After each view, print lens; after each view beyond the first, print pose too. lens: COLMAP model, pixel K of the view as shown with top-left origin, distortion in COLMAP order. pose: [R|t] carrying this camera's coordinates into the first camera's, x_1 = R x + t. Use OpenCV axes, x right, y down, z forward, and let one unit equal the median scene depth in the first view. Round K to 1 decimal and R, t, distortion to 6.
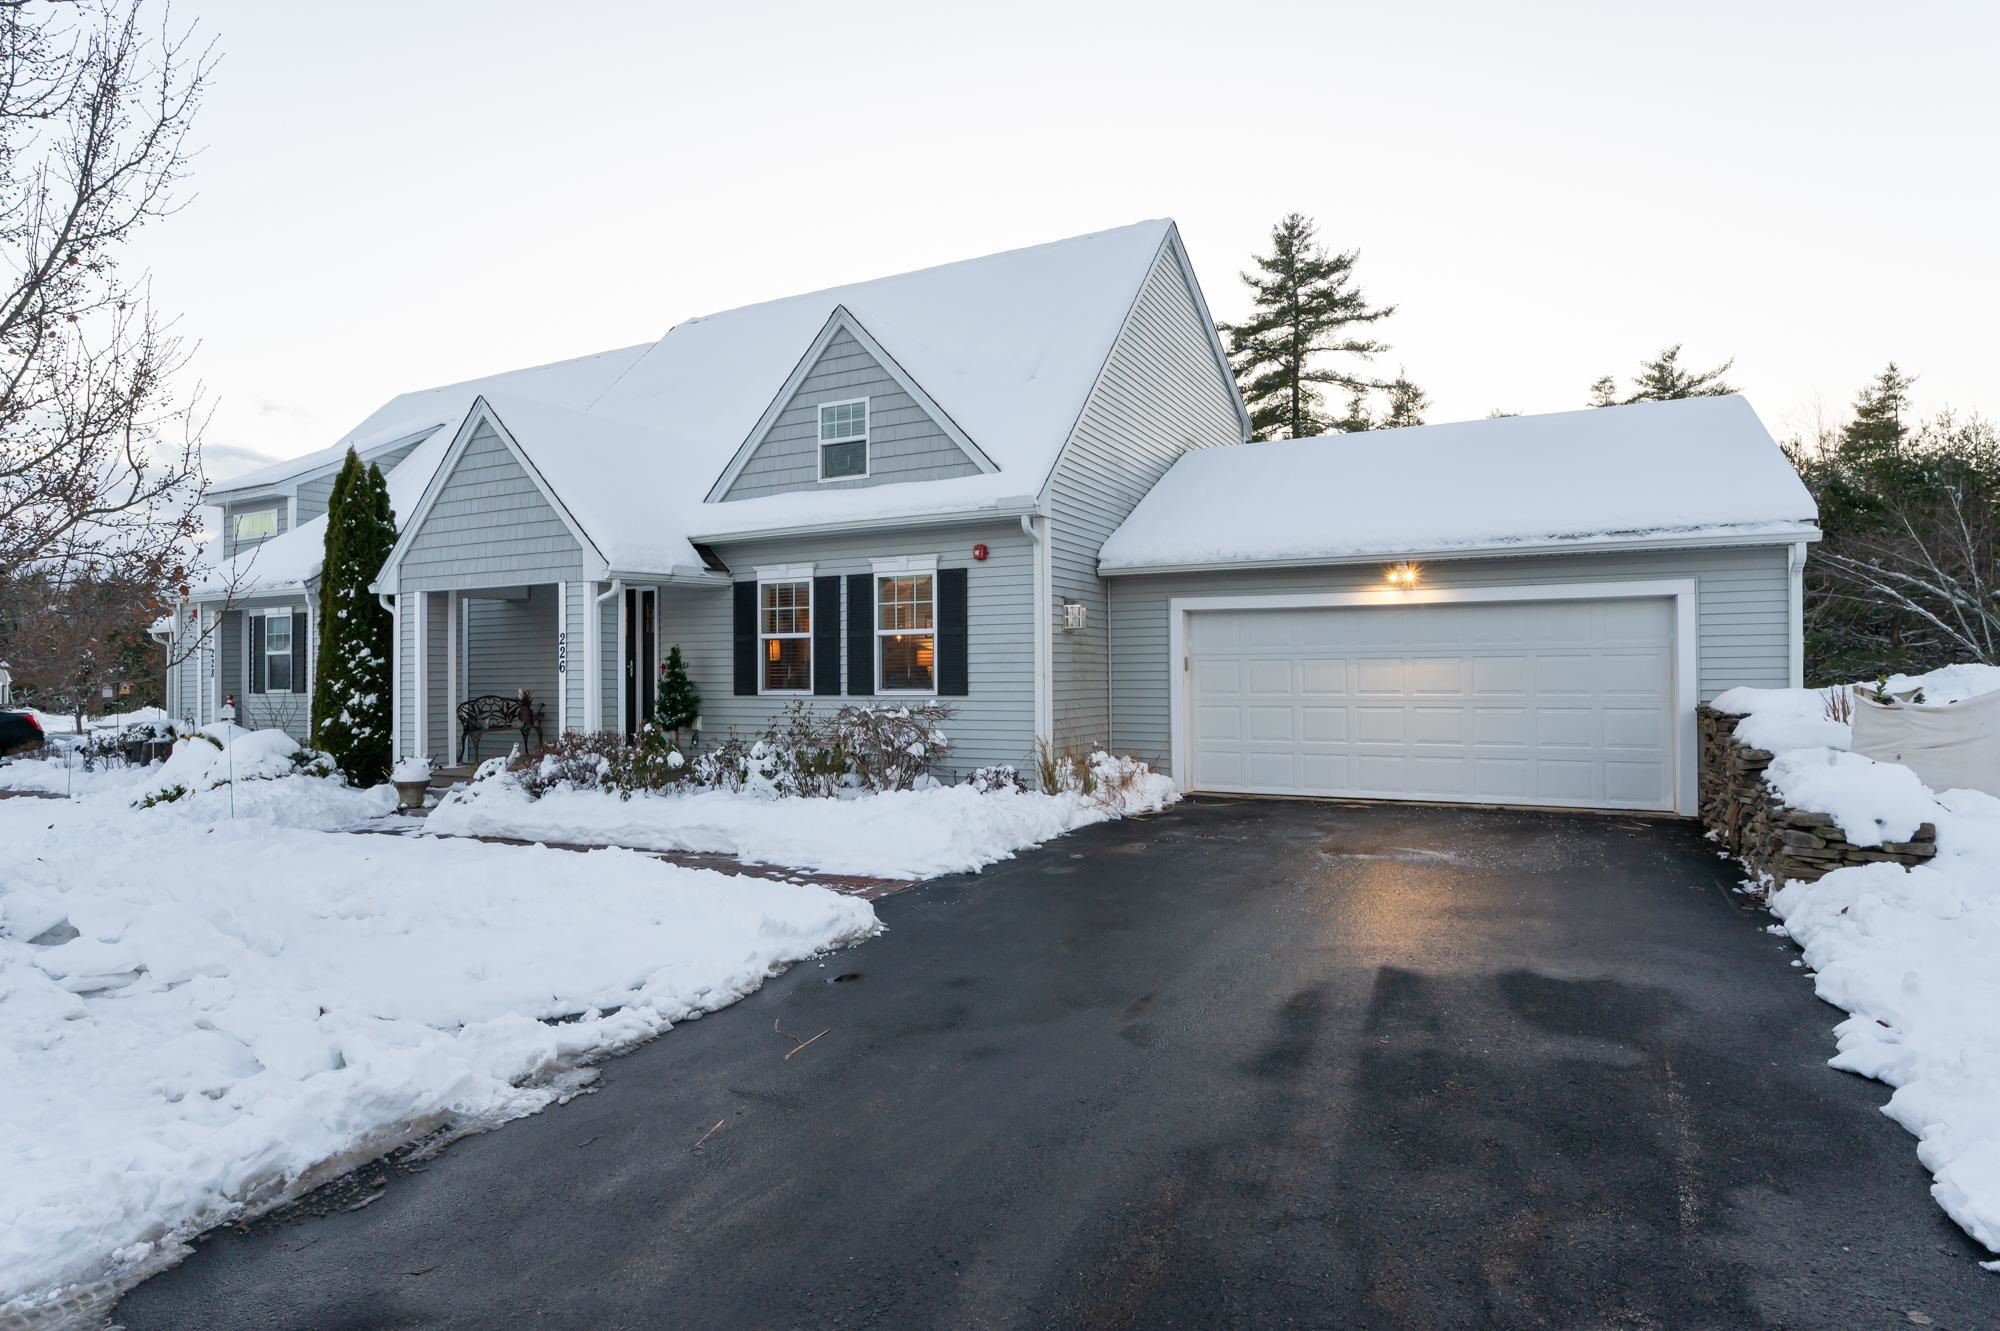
lens RADIAL K [[1046.6, 0, 1000.0], [0, 1046.6, 665.5], [0, 0, 1]] dist [-0.017057, 0.000050]
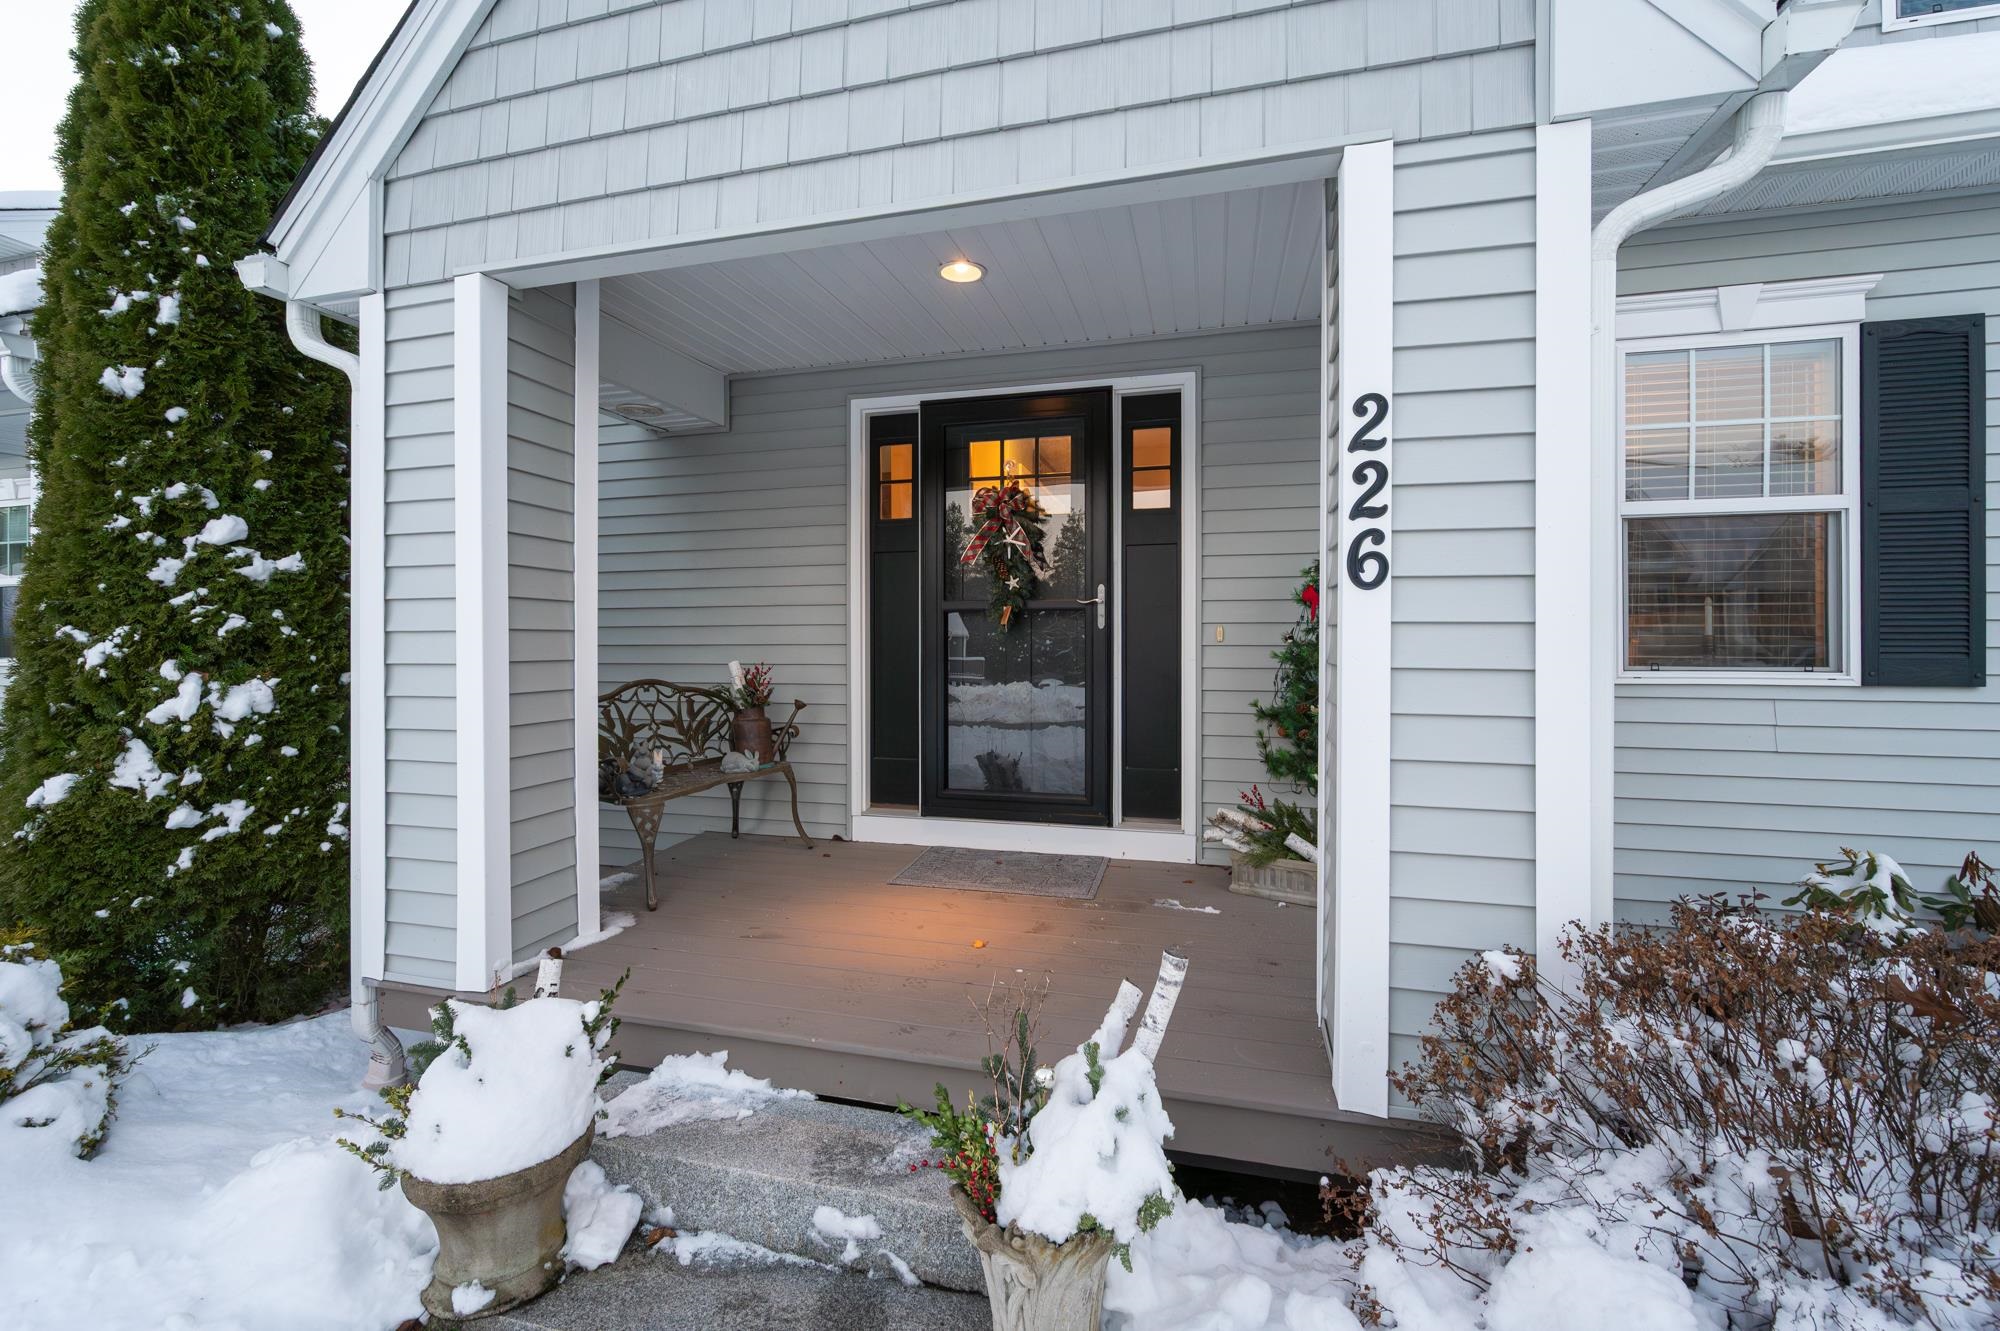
lens RADIAL K [[806.7, 0, 992.1], [0, 806.7, 647.9], [0, 0, 1]] dist [-0.005300, -0.000109]
pose [[0.977858, 0.004933, 0.209211, -0.493209], [-0.008112, 0.999864, 0.014343, 0.015284], [-0.209112, -0.015723, 0.977765, 0.810211]]
